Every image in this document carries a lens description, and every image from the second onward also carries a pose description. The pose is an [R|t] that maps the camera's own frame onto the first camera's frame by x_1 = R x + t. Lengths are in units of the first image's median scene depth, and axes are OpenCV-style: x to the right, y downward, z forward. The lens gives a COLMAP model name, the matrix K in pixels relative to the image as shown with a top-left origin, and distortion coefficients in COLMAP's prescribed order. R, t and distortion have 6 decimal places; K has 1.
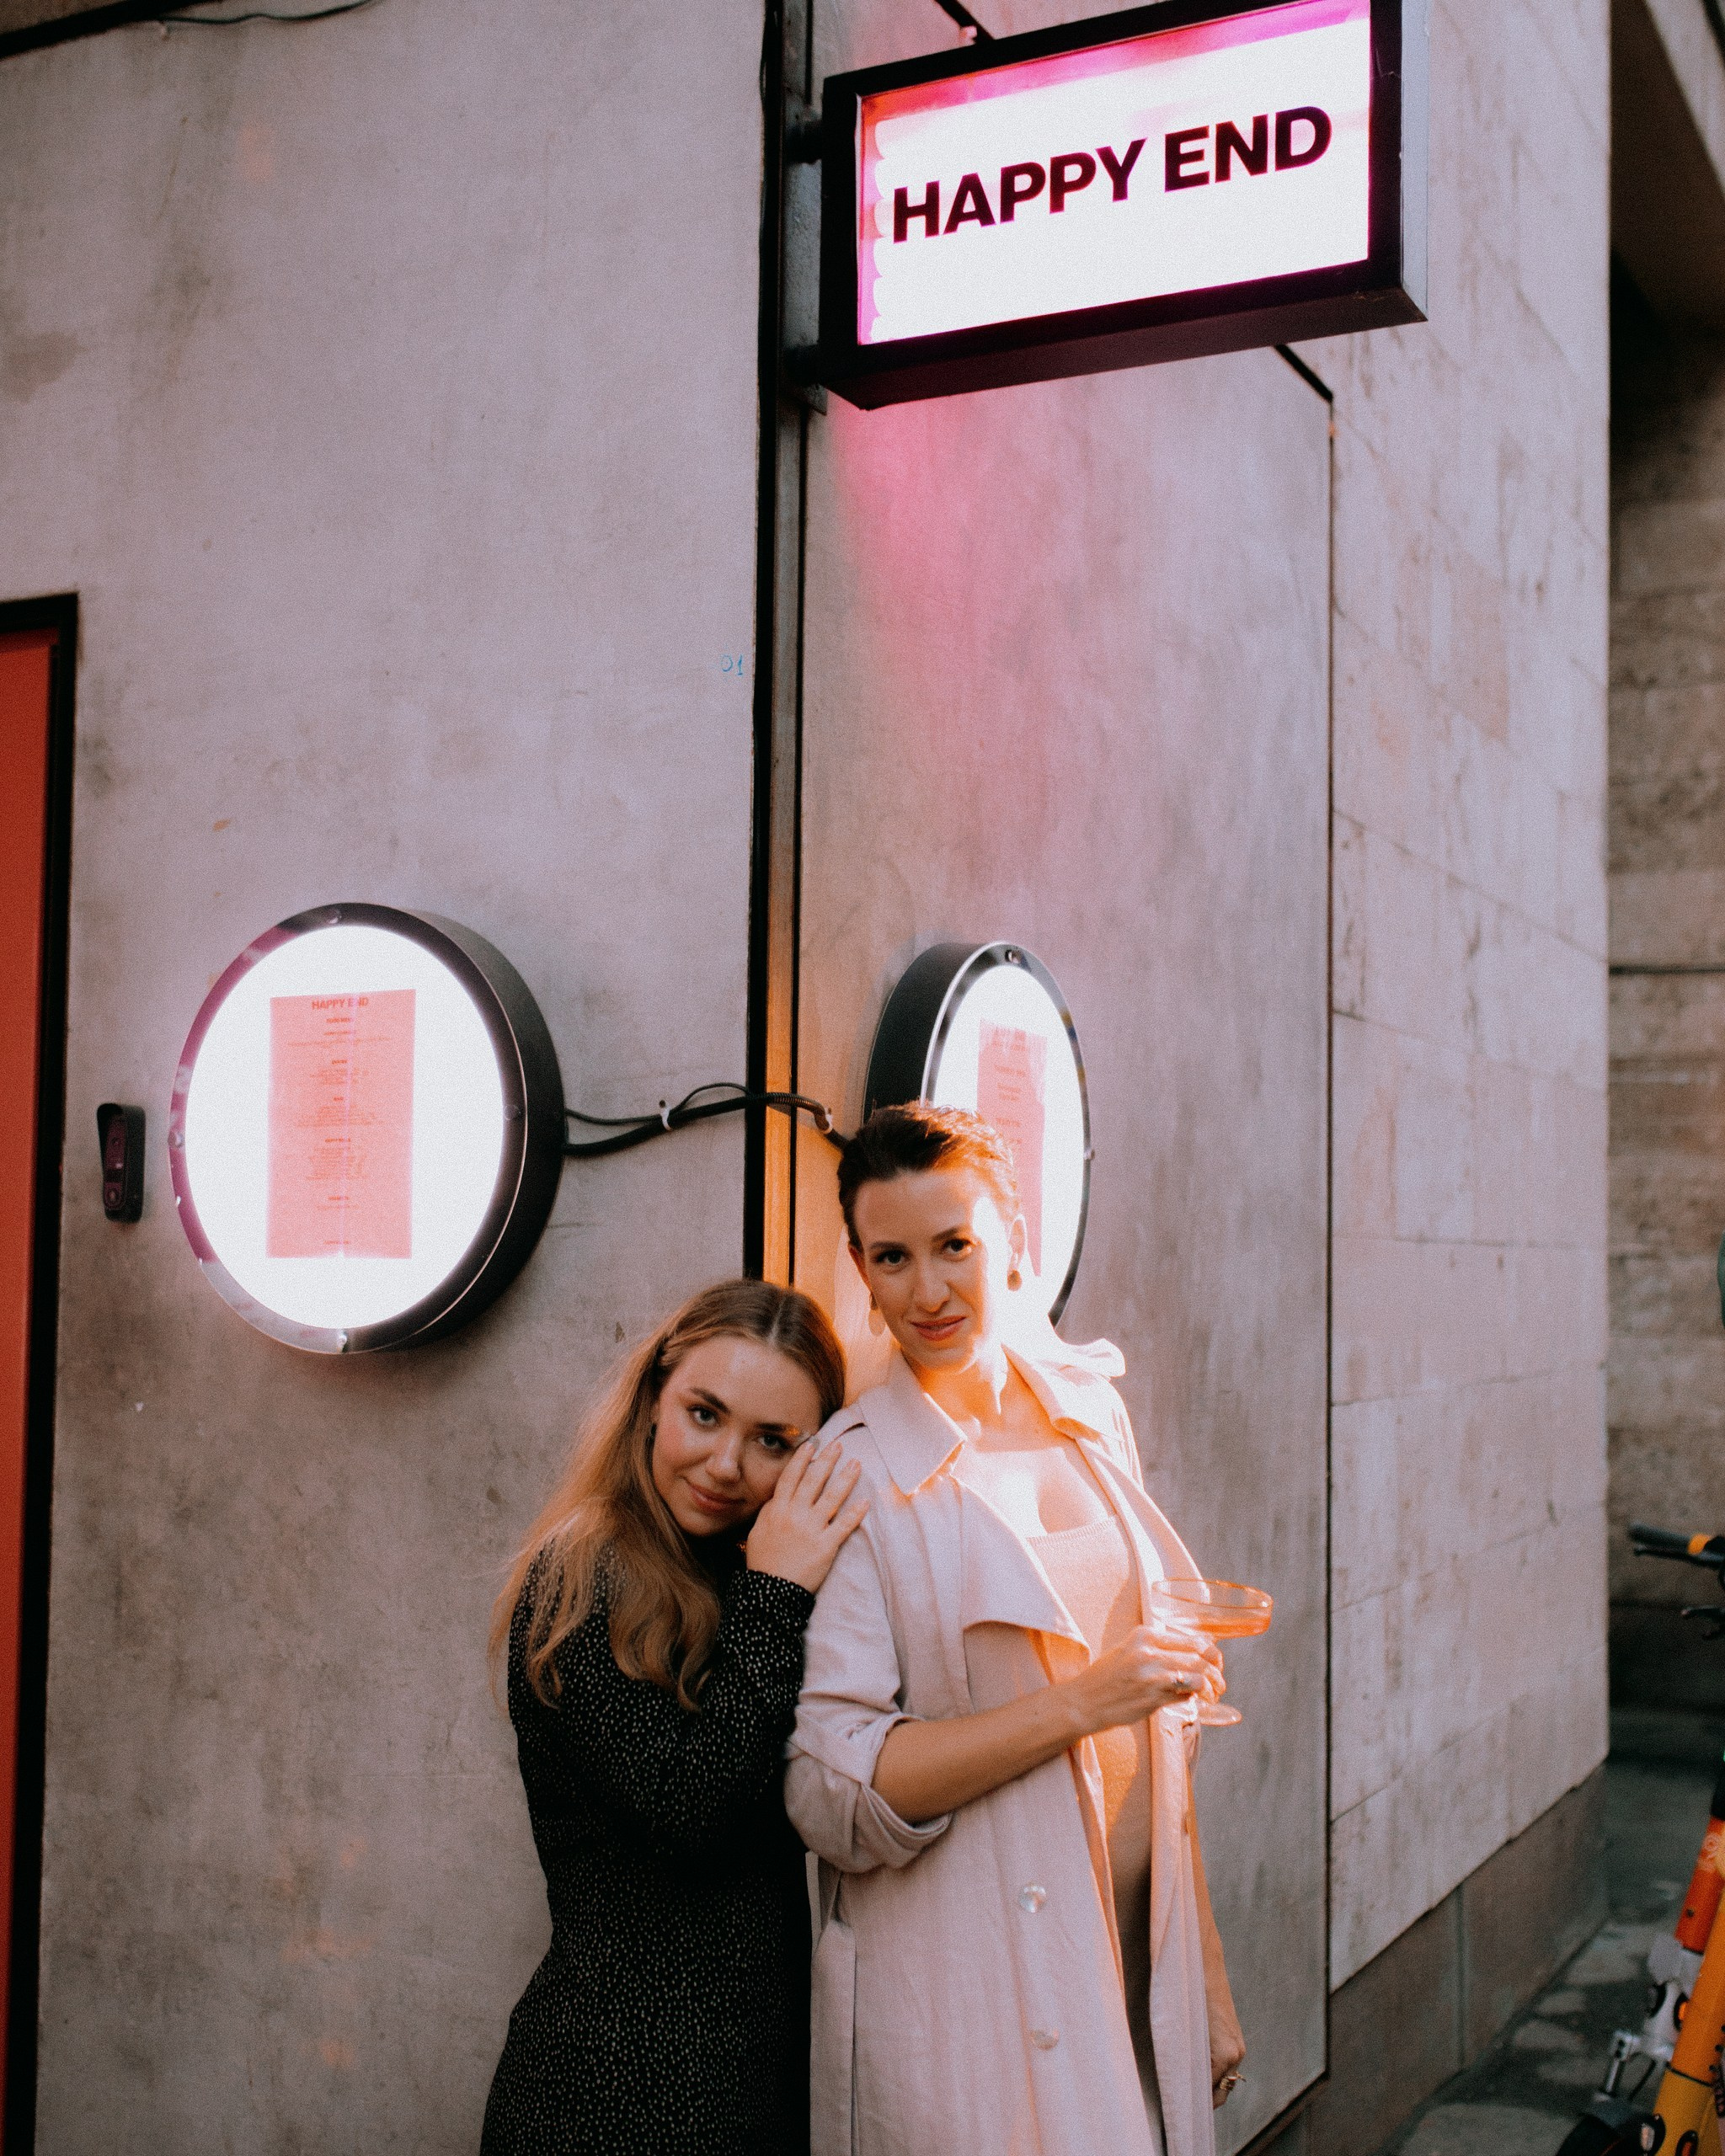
lens RADIAL K [[3473.1, 0, 944.4], [0, 3473.1, 1076.8], [0, 0, 1]] dist [-0.002020, -0.000458]
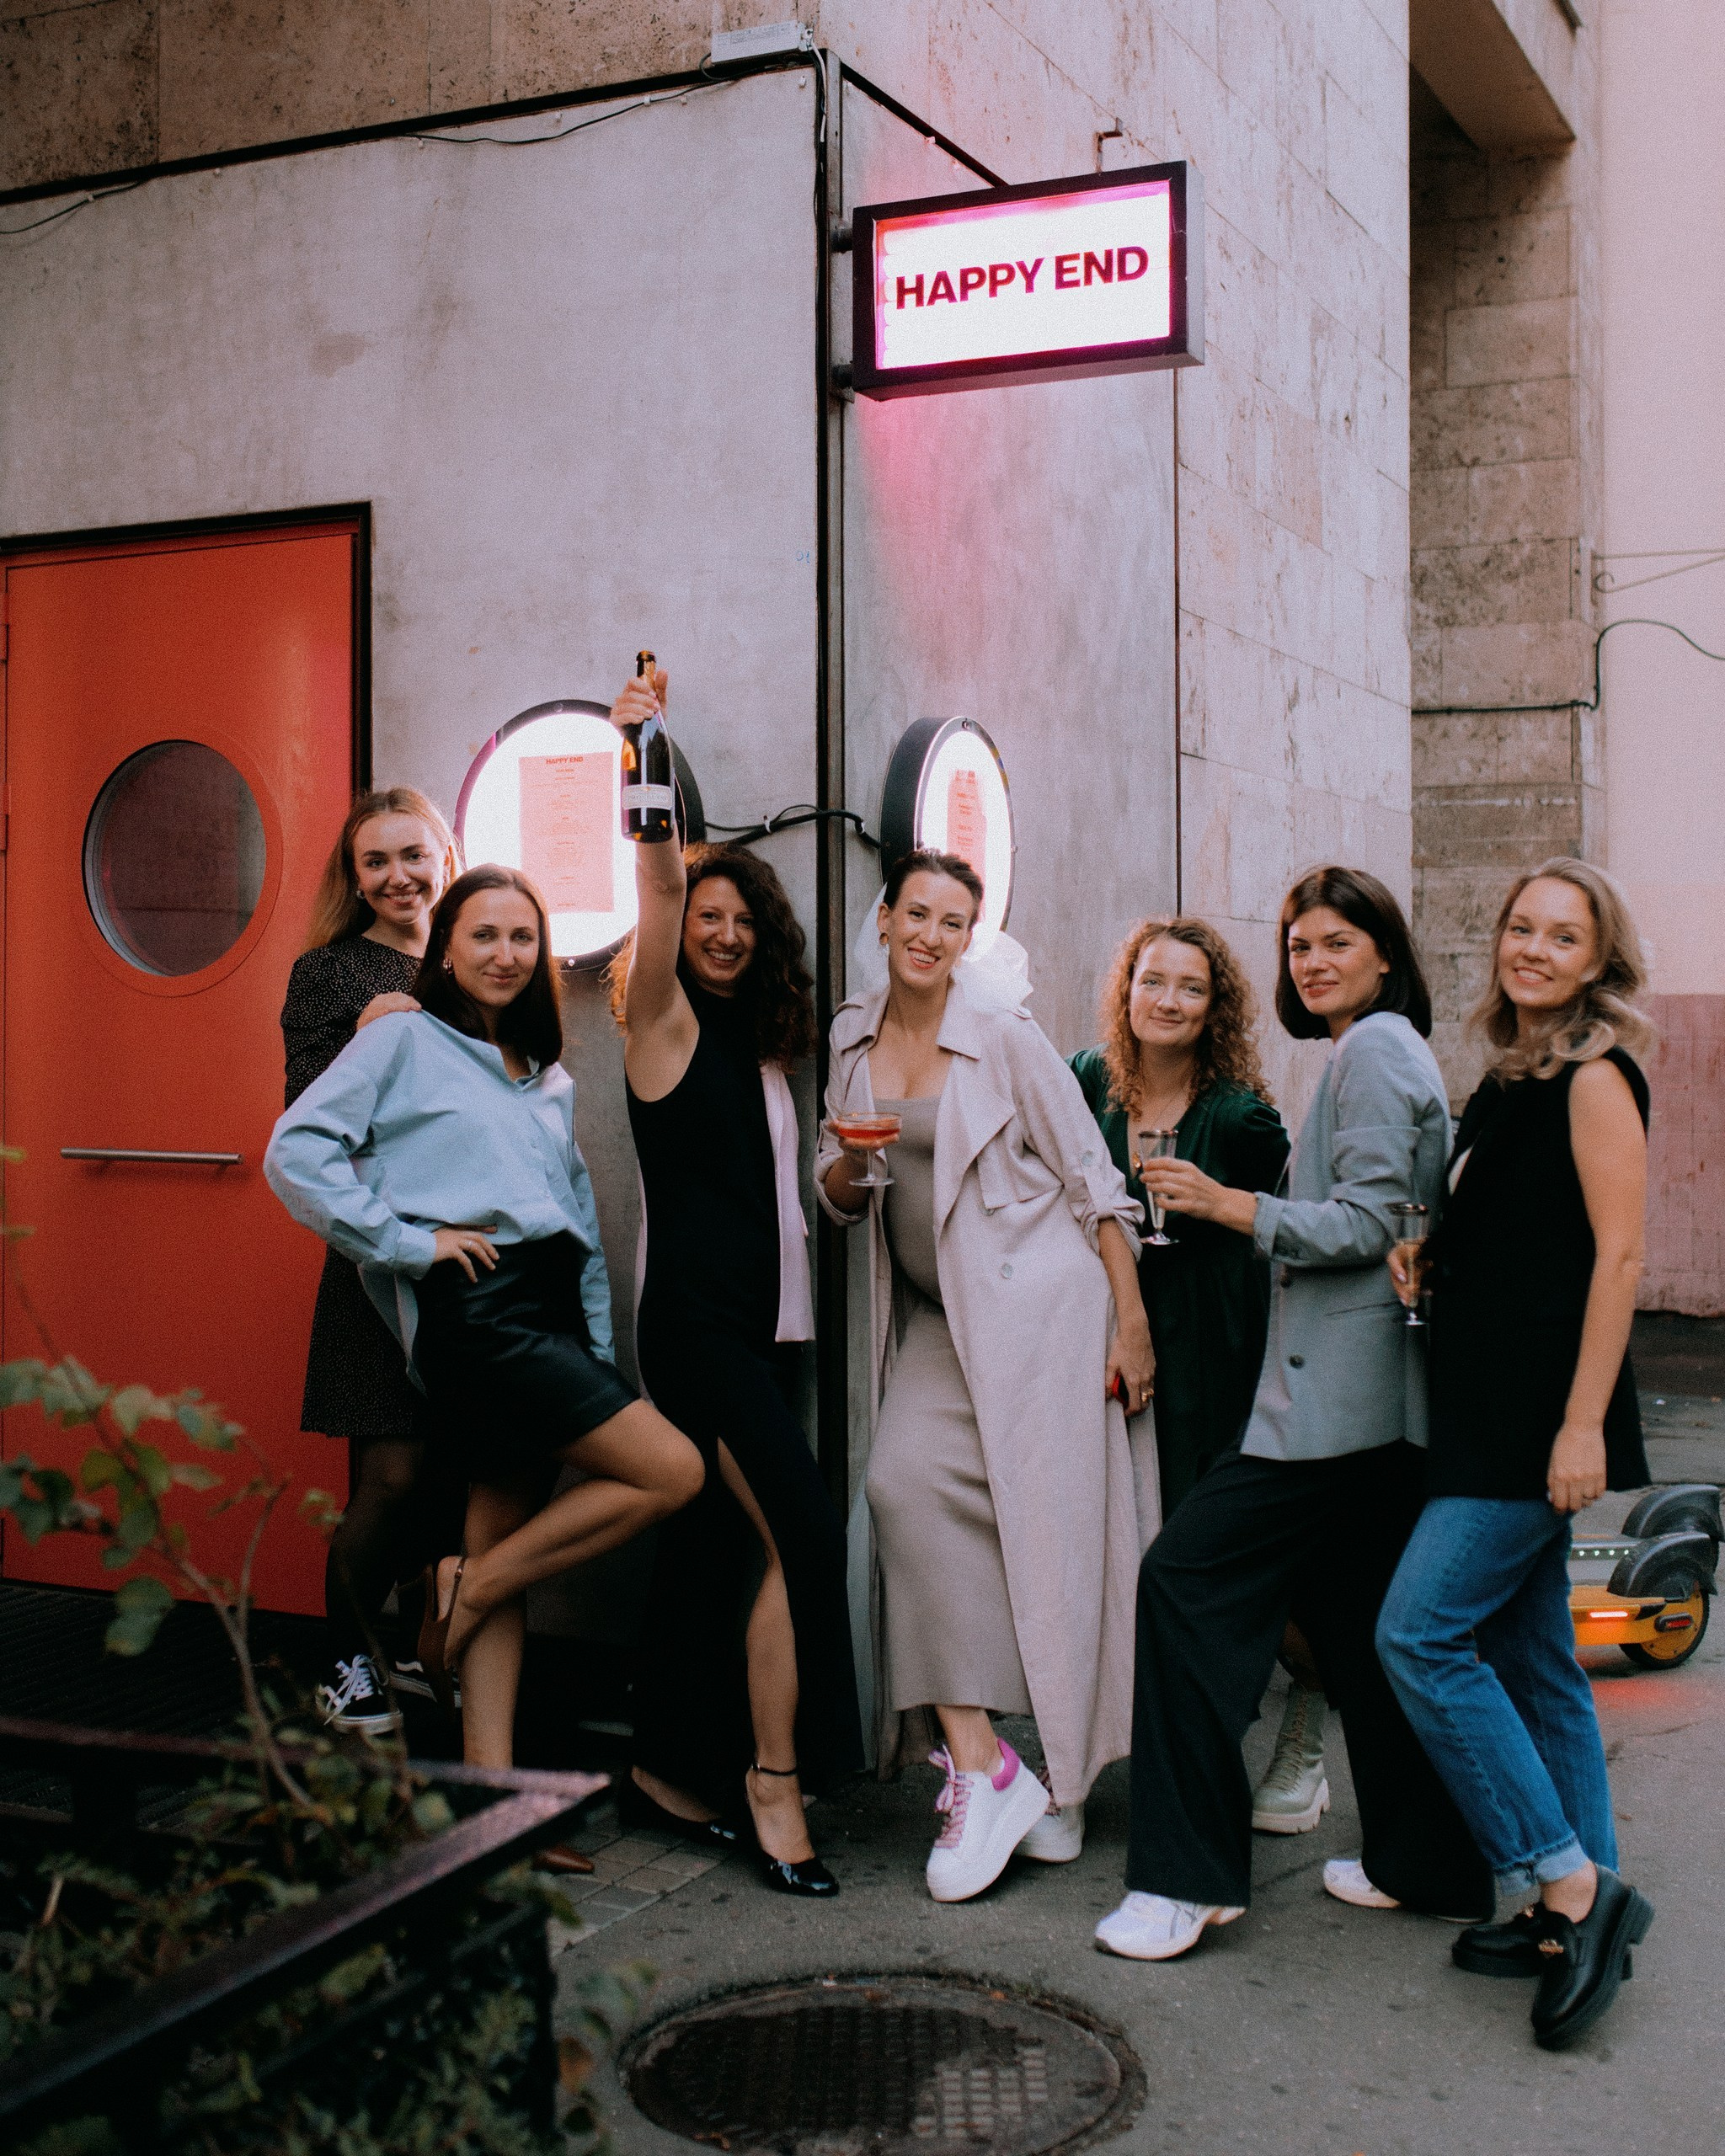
lens RADIAL K [[3473.1, 0, 944.4], [0, 3473.1, 1076.8], [0, 0, 1]] dist [-0.002020, -0.000458]
pose [[0.999469, -0.016536, 0.028061, -0.033623], [0.014382, 0.997058, 0.075287, 0.005834], [-0.029223, -0.074844, 0.996767, -0.540917]]
